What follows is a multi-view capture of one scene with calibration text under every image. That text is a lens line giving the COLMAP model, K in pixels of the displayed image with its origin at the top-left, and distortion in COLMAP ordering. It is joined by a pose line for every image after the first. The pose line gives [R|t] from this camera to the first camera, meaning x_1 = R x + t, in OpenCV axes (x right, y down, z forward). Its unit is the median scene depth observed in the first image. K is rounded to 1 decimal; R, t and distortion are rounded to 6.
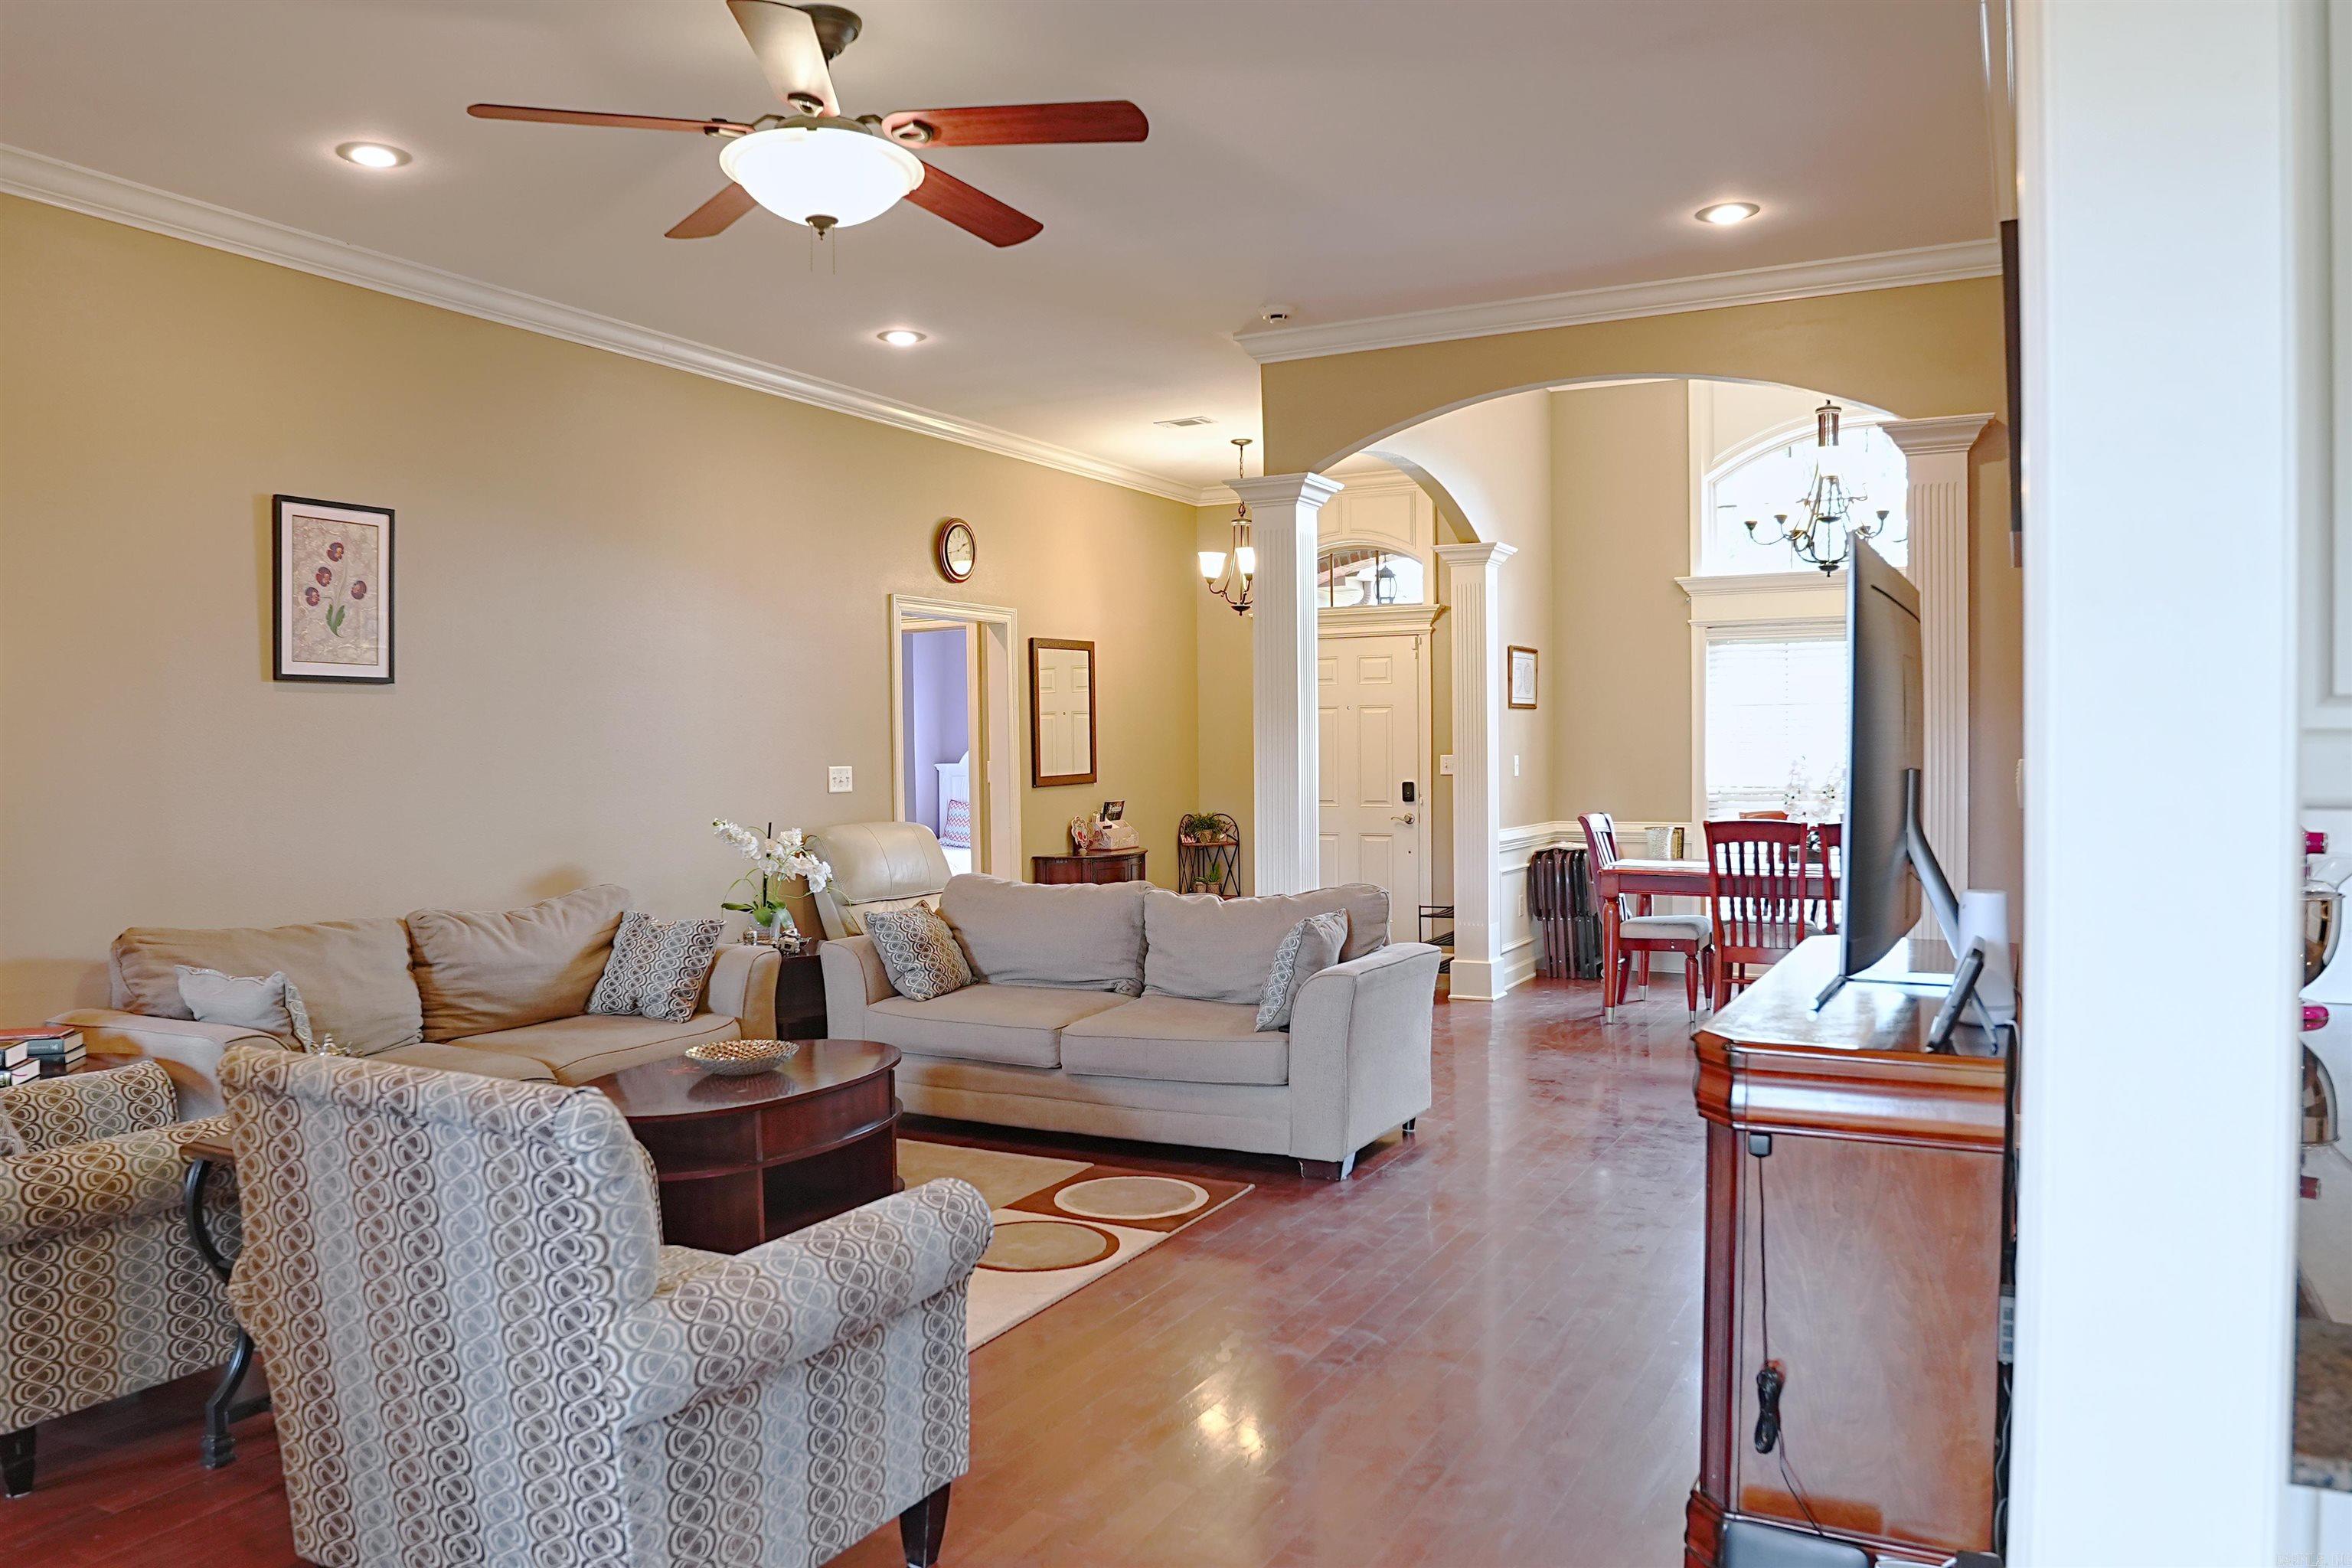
lens RADIAL K [[1639.4, 0, 1175.6], [0, 1639.4, 779.3], [0, 0, 1]] dist [-0.083798, 0.014230]
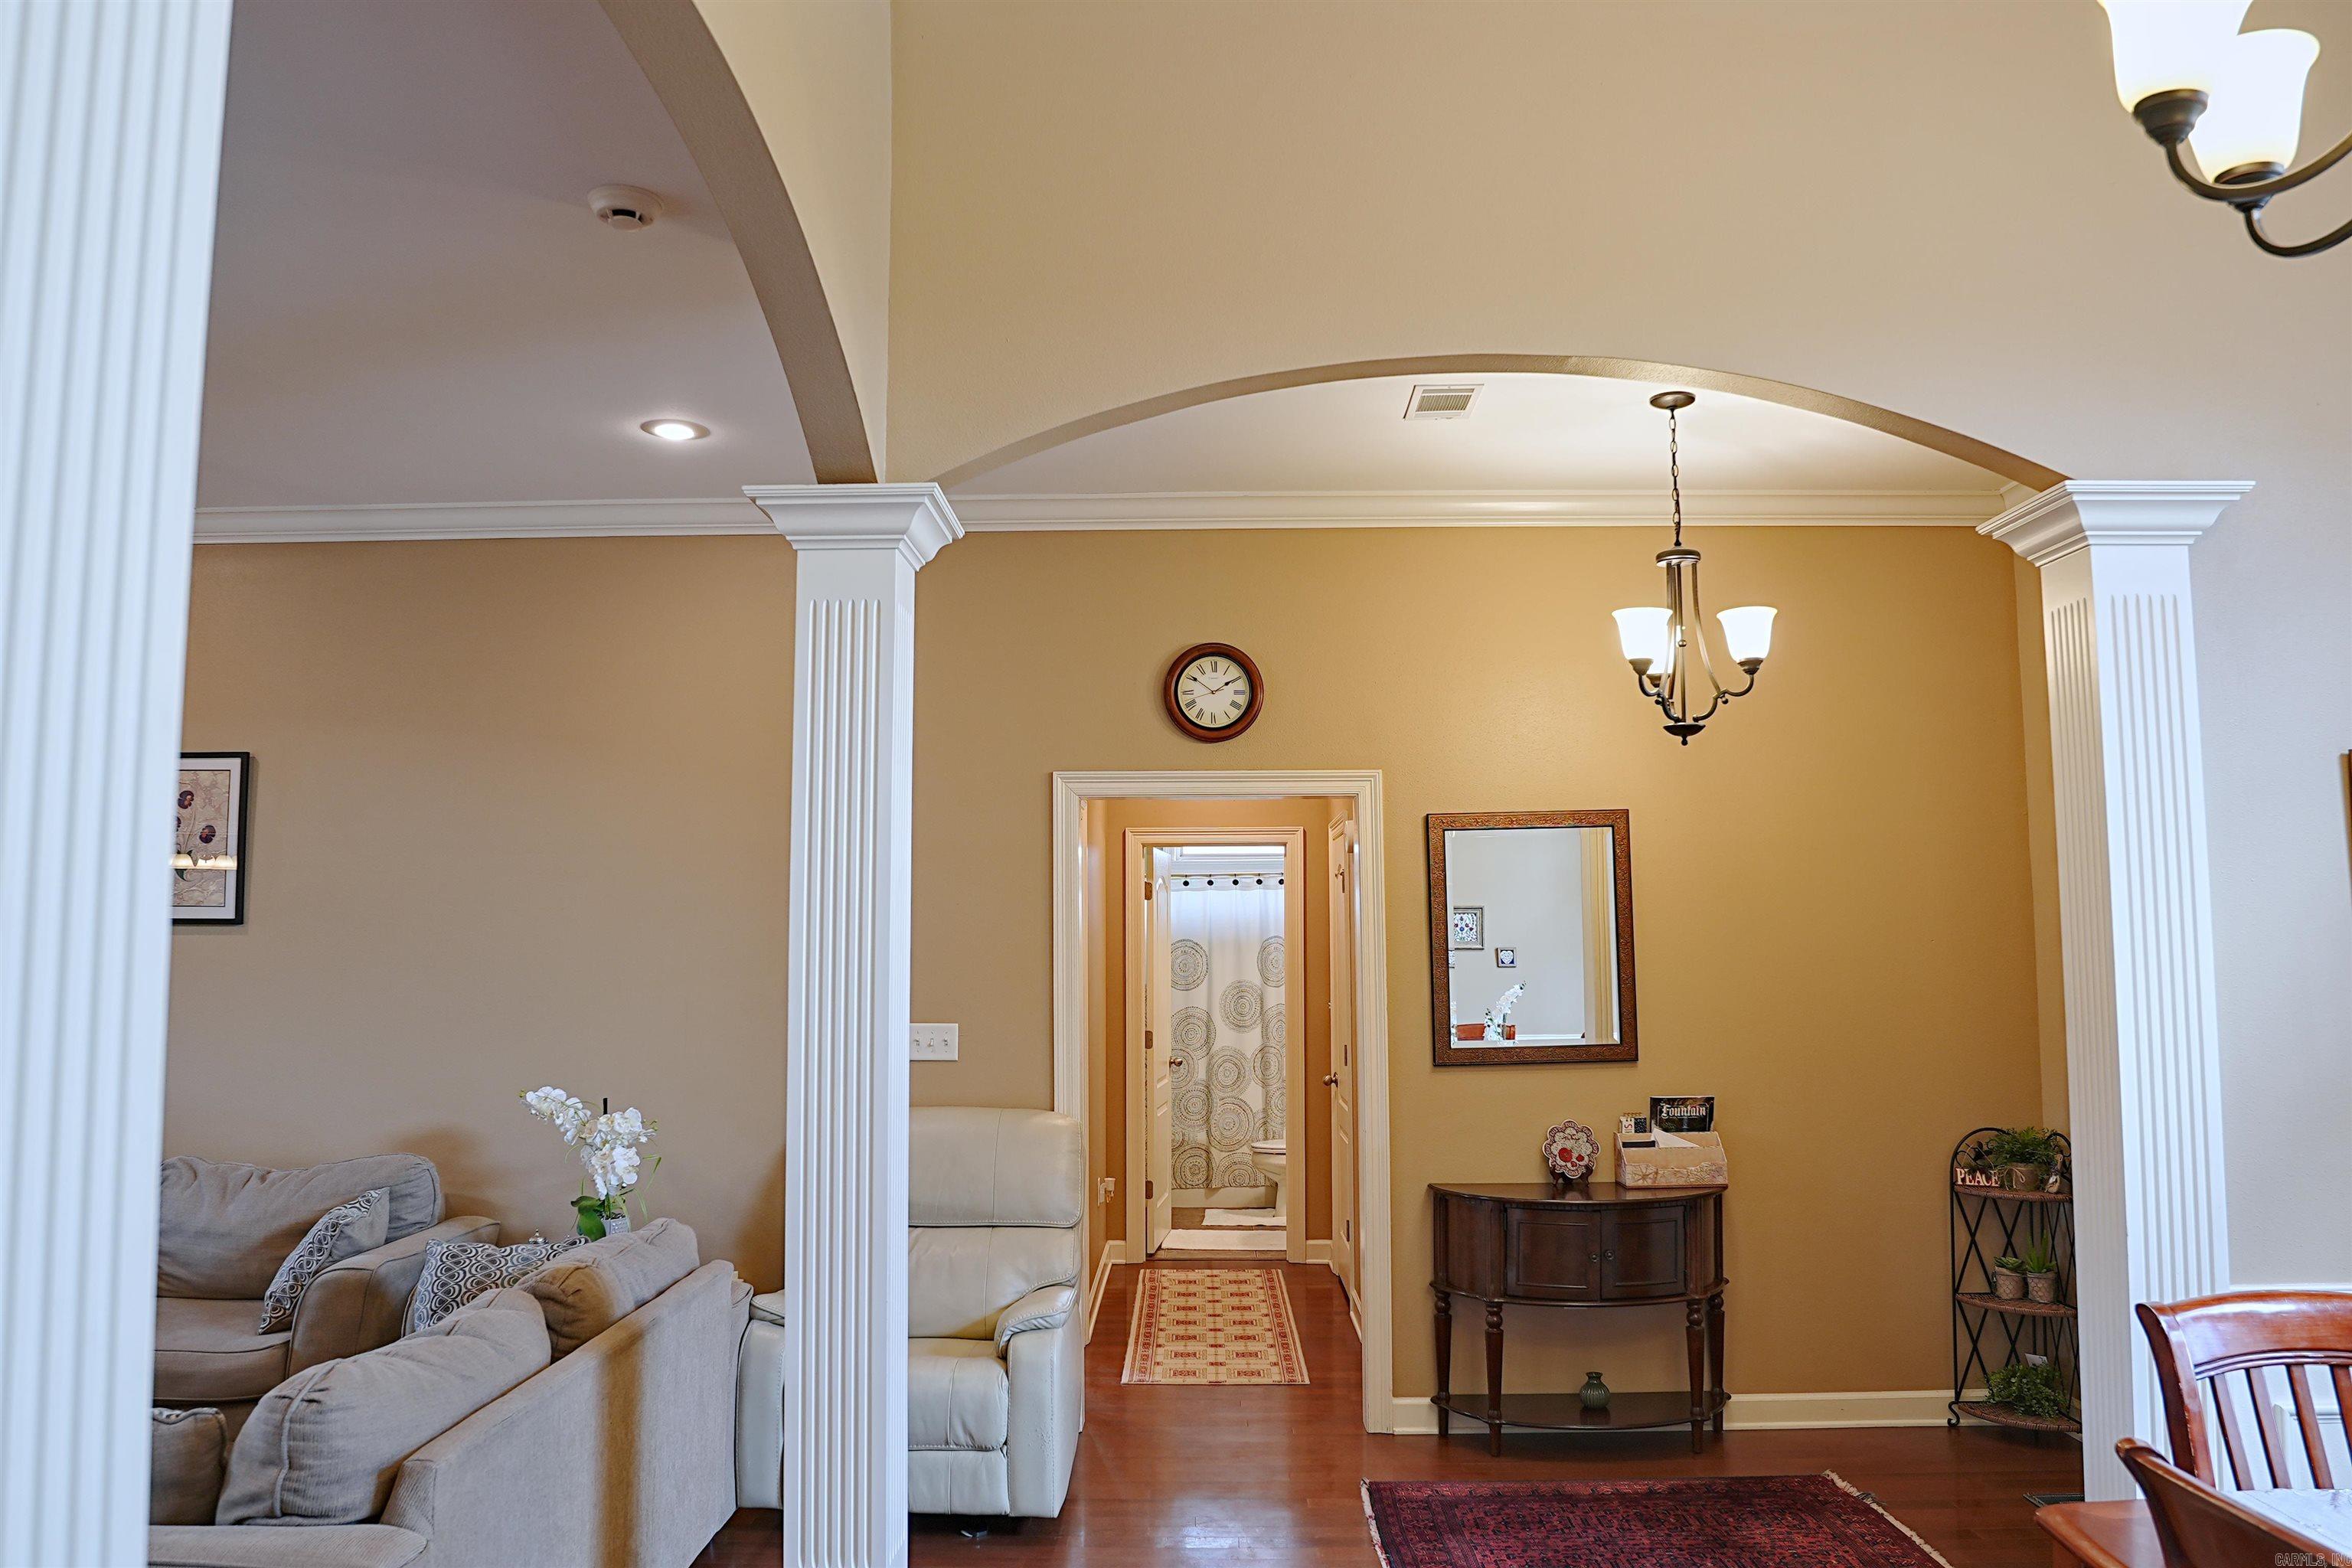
lens RADIAL K [[1639.4, 0, 1176.4], [0, 1639.4, 781.8], [0, 0, 1]] dist [-0.083798, 0.014230]
pose [[0.456410, -0.073760, -0.886707, 0.403501], [-0.020408, 0.995428, -0.093308, -0.040595], [0.889535, 0.060682, 0.452818, 0.641527]]
